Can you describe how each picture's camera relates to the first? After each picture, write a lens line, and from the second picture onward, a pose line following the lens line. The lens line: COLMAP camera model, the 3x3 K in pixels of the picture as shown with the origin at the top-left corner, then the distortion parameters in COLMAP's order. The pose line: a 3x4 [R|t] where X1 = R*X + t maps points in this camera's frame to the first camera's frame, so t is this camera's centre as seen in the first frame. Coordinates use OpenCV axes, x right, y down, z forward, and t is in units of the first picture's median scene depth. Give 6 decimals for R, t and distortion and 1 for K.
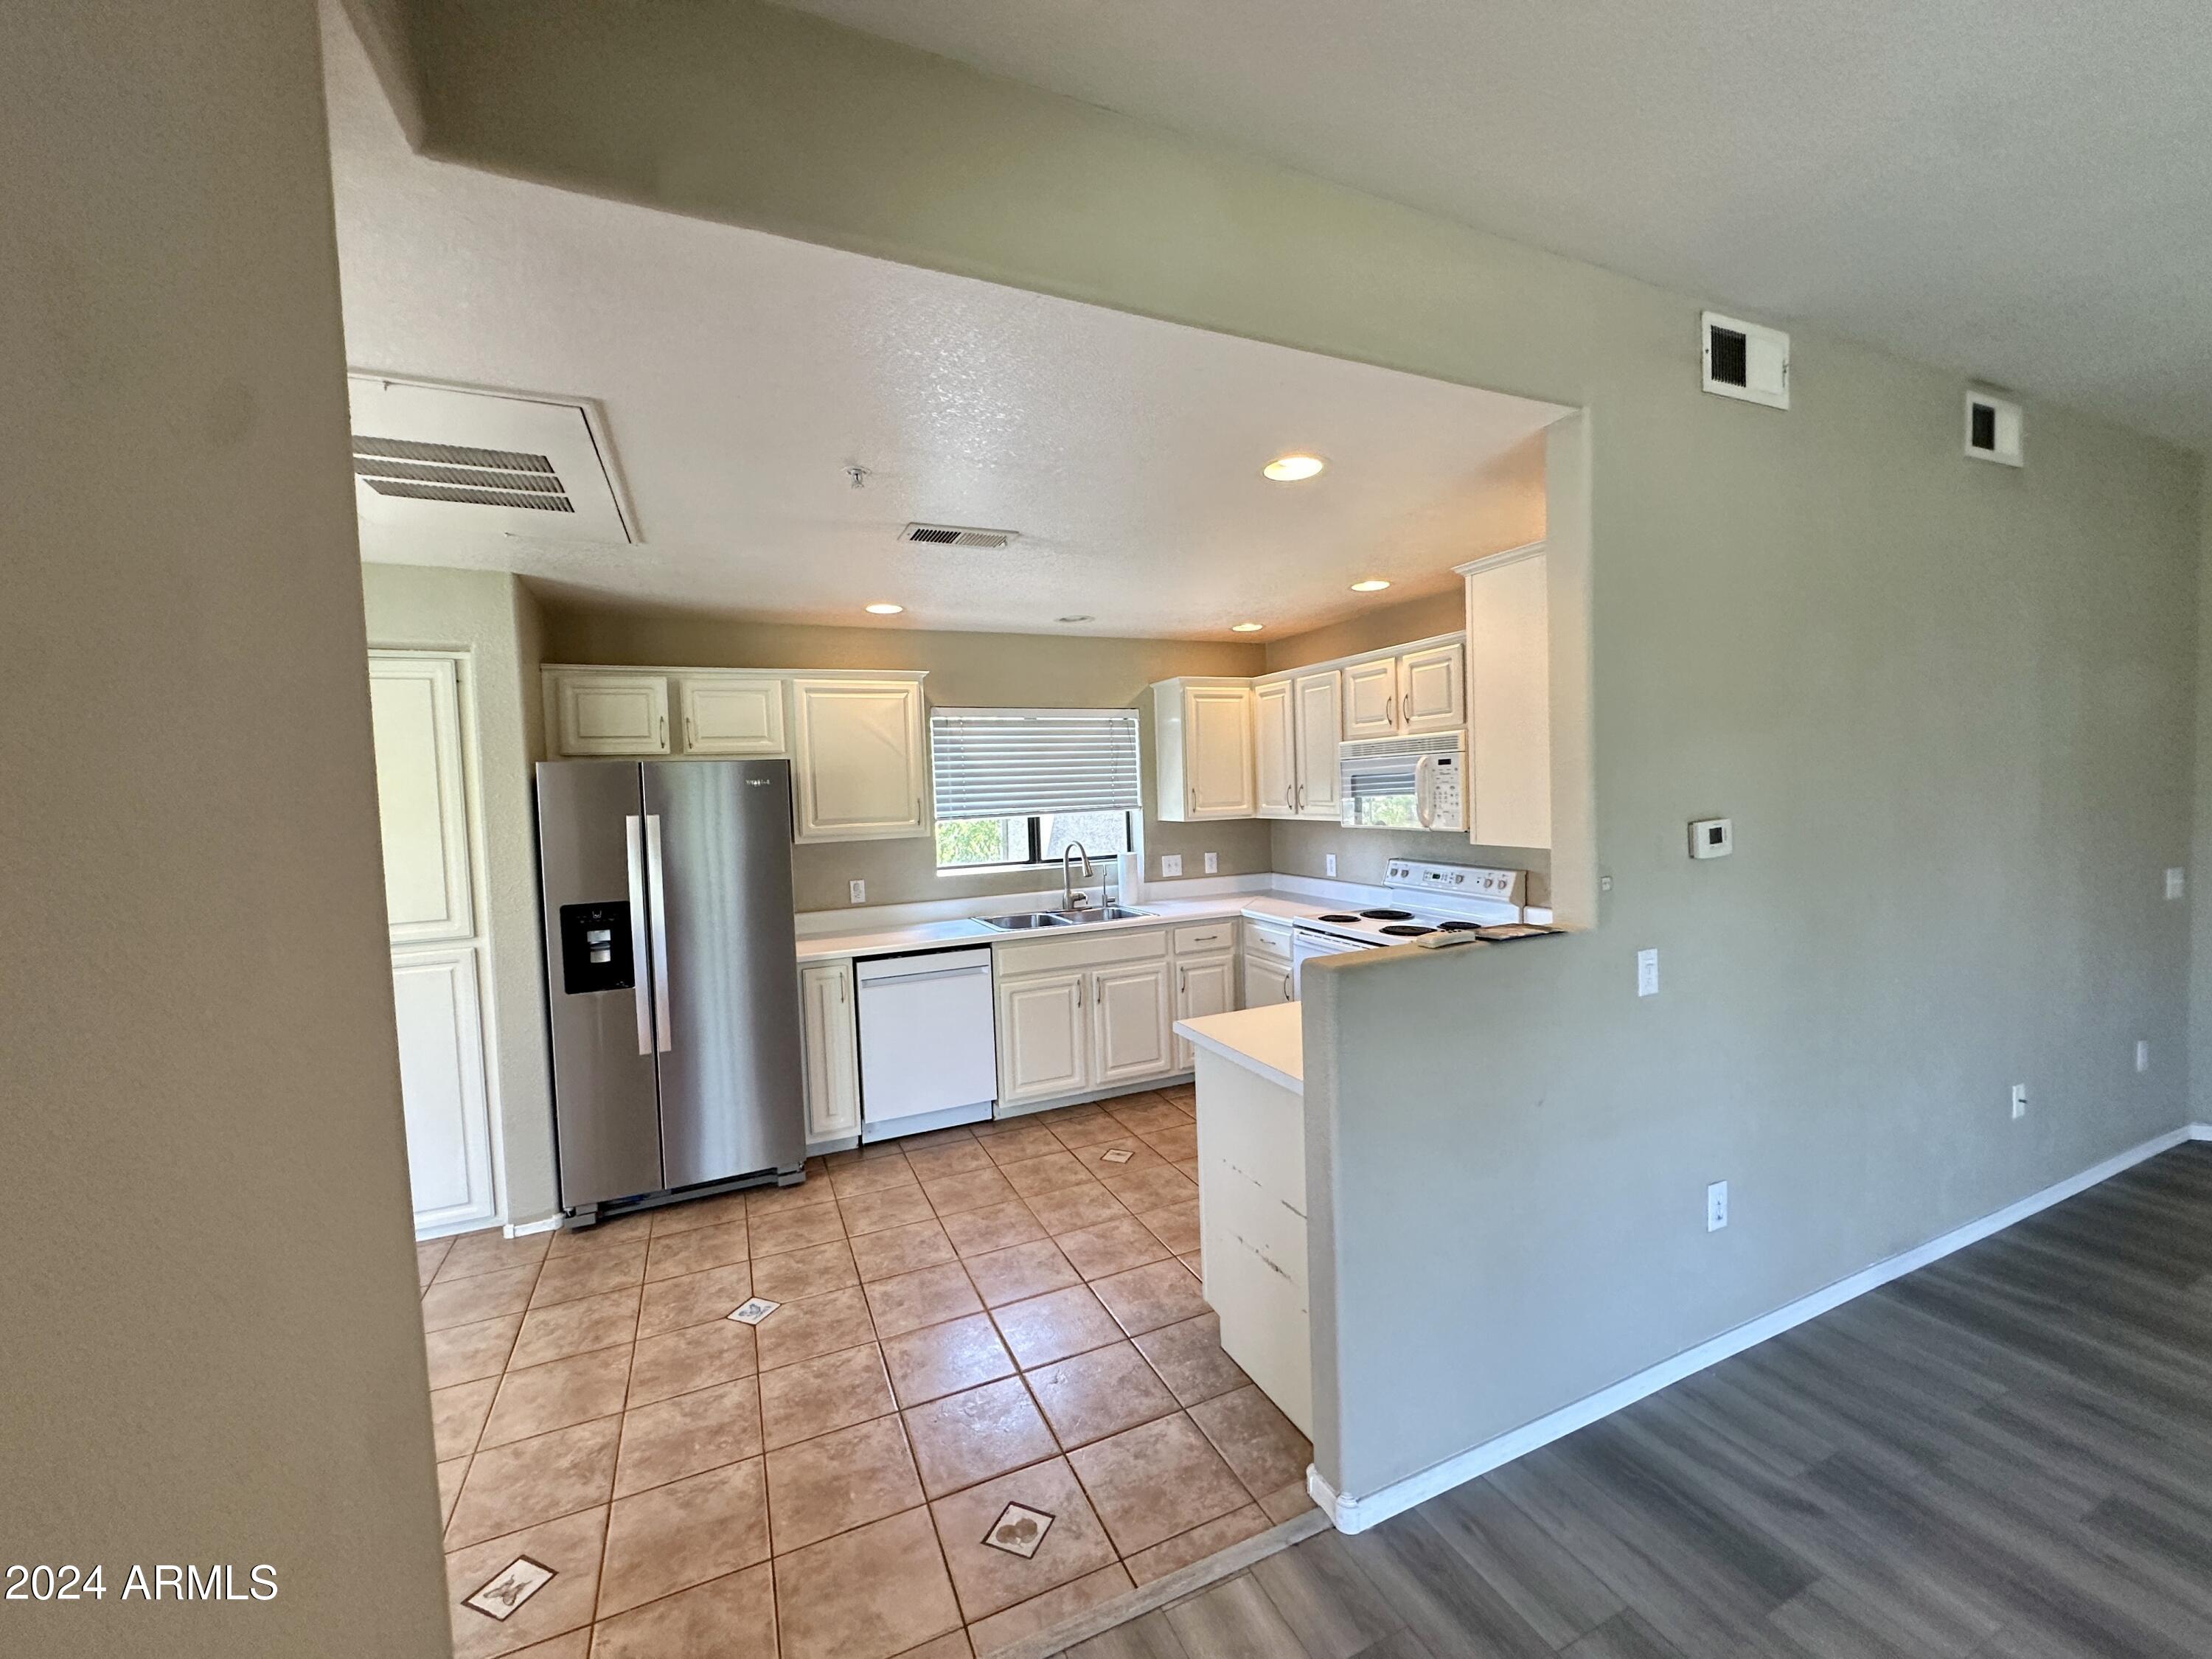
lens RADIAL K [[880.8, 0, 1110.5], [0, 880.8, 829.4], [0, 0, 1]] dist [0.002048, 0.000352]
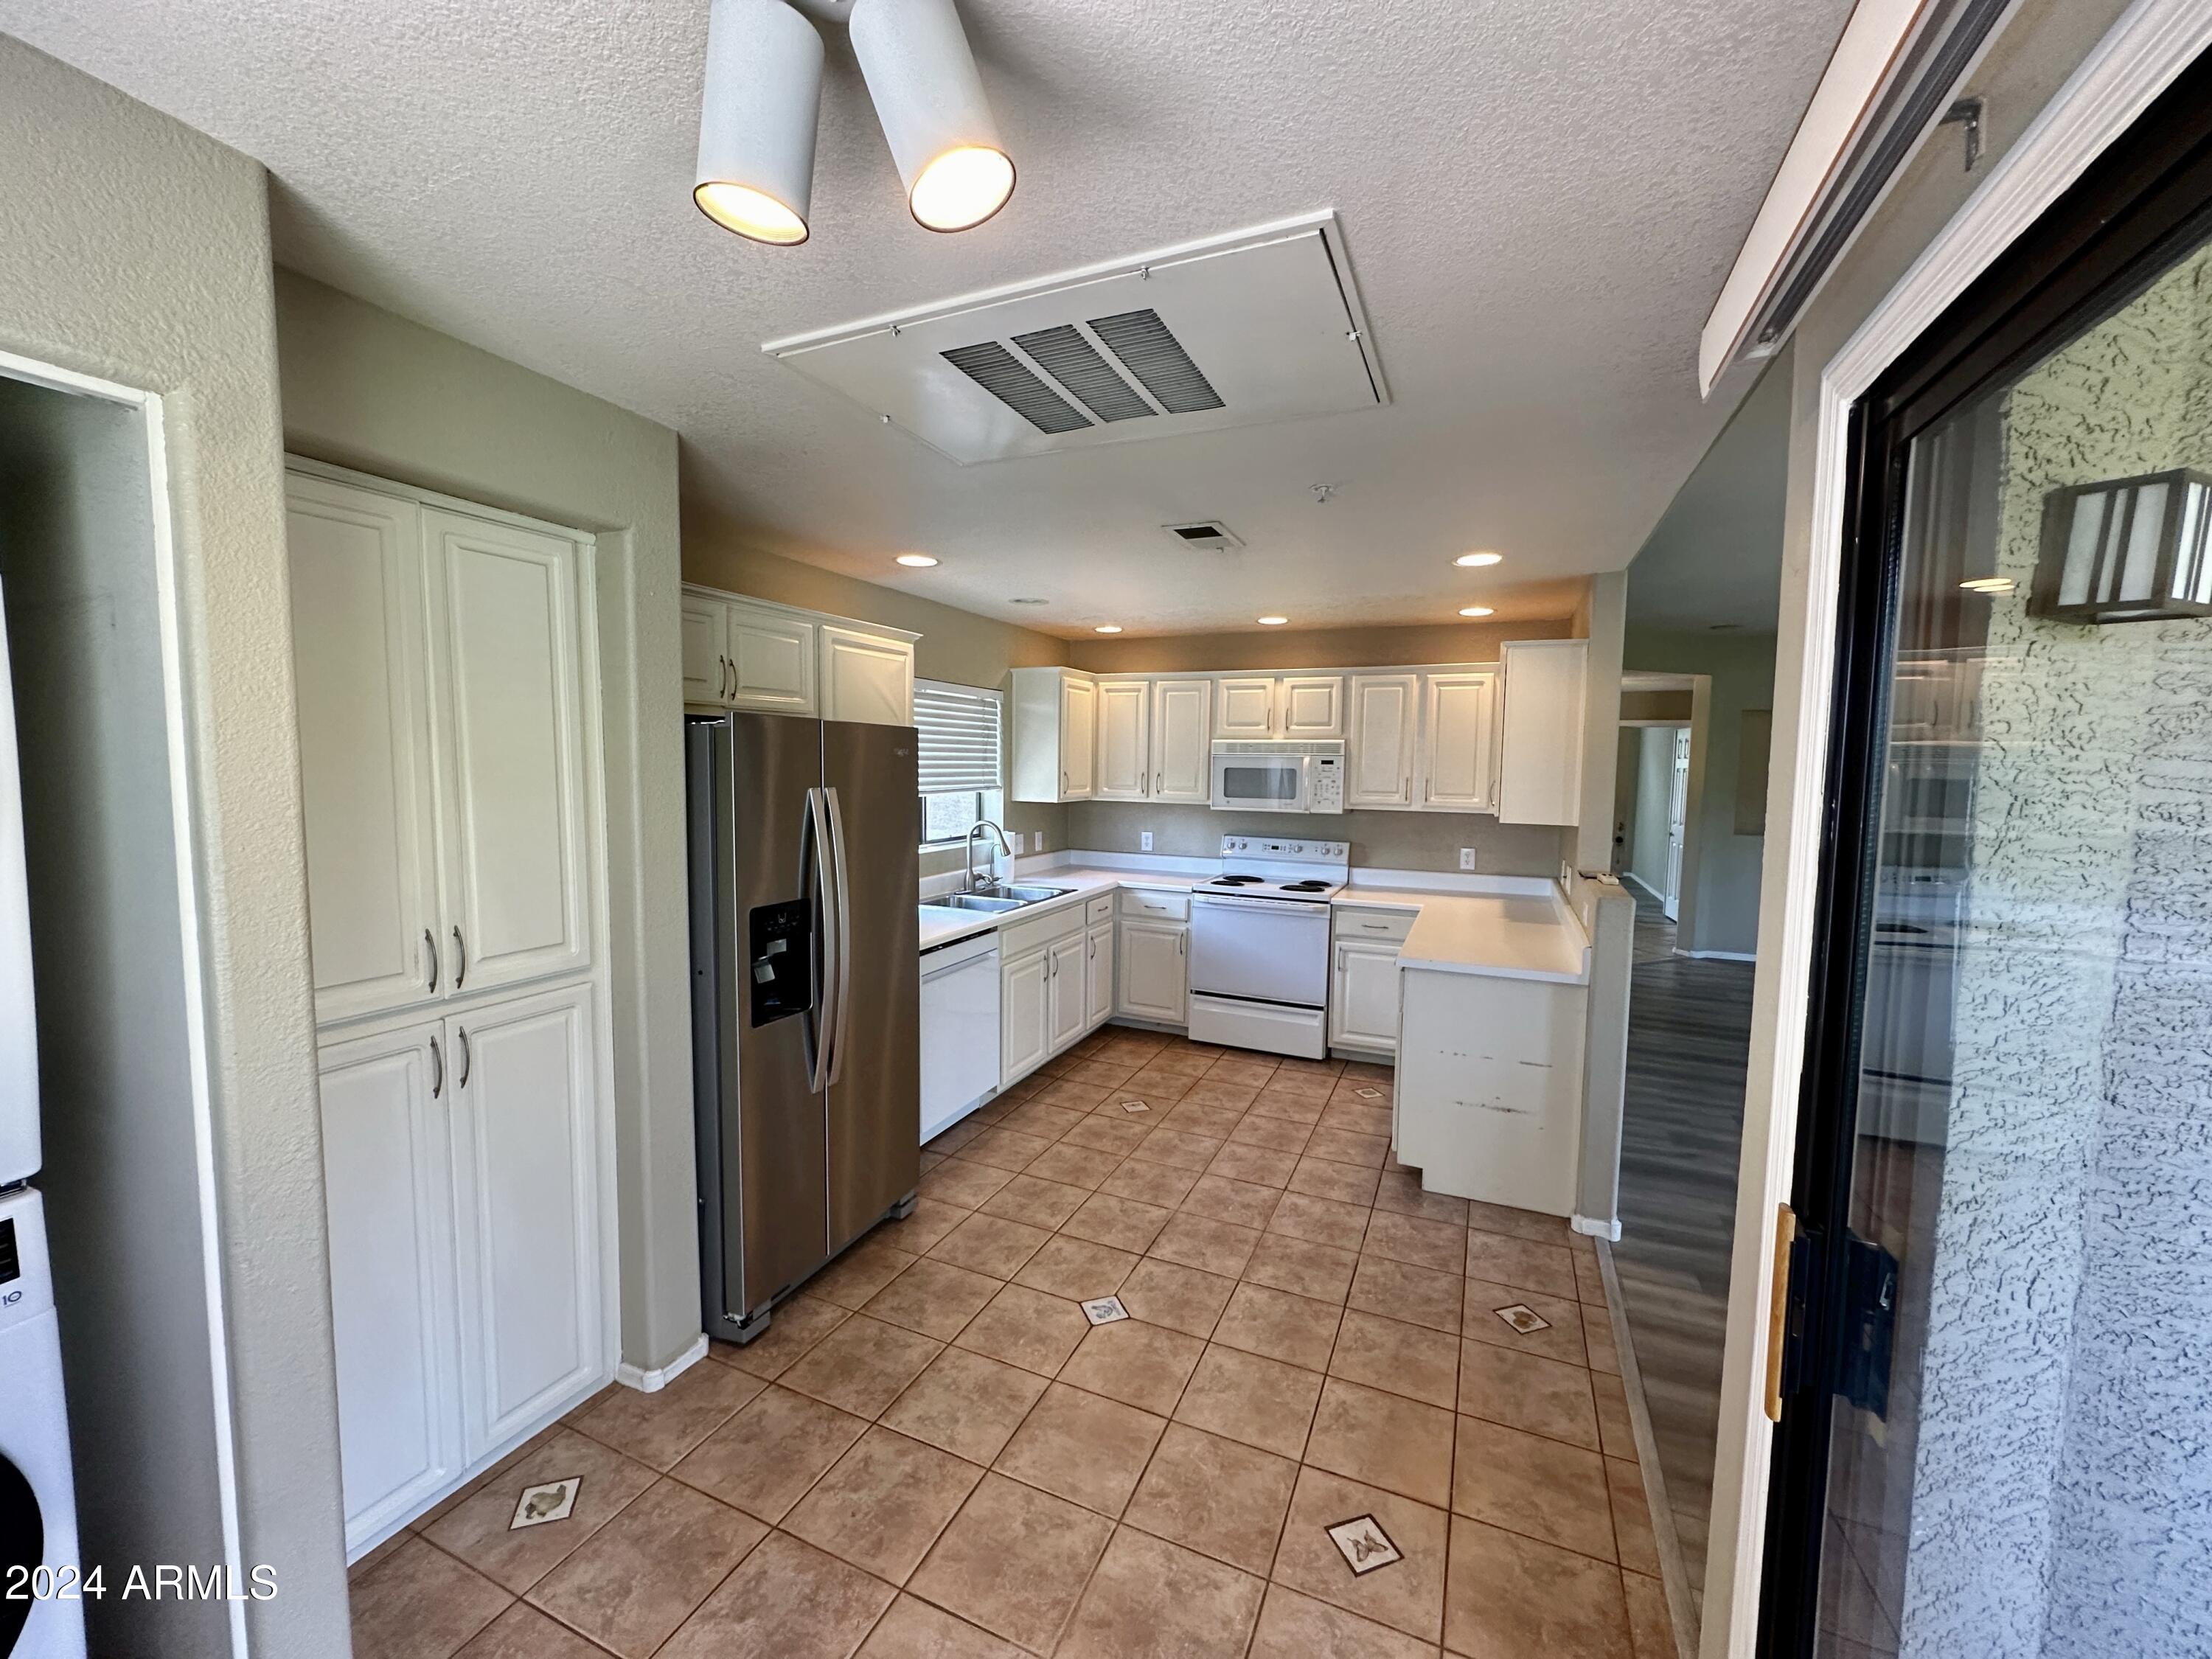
lens RADIAL K [[880.8, 0, 1108.5], [0, 880.8, 829.5], [0, 0, 1]] dist [0.002048, 0.000352]
pose [[0.739640, -0.007527, 0.672961, -0.741391], [-0.007870, 0.999772, 0.019832, 0.002496], [-0.672957, -0.019965, 0.739412, 0.210950]]
